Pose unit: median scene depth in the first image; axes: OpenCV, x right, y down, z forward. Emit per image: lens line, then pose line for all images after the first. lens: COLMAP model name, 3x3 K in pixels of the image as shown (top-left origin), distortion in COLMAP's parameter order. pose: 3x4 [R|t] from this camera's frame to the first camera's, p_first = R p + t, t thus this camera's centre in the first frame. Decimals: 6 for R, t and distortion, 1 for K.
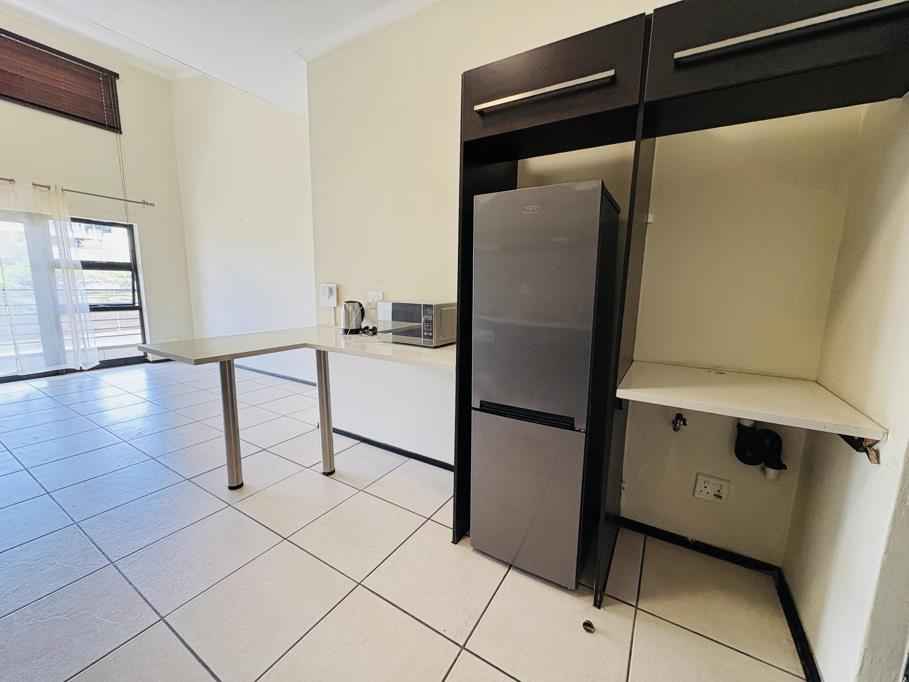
lens RADIAL K [[357.8, 0, 454.7], [0, 357.8, 341.4], [0, 0, 1]] dist [-0.003255, 0.000964]
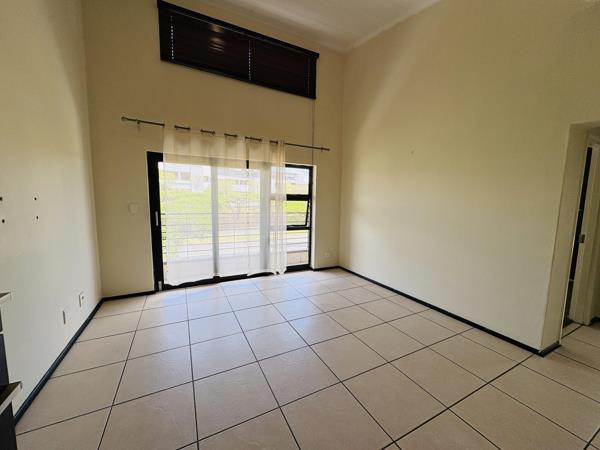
lens RADIAL K [[236.1, 0, 297.6], [0, 236.1, 225.4], [0, 0, 1]] dist [-0.003255, 0.000964]
pose [[0.847522, 0.060315, -0.527322, -0.472543], [-0.085855, 0.996017, -0.024063, -0.081266], [0.523770, 0.065667, 0.849325, 0.238412]]
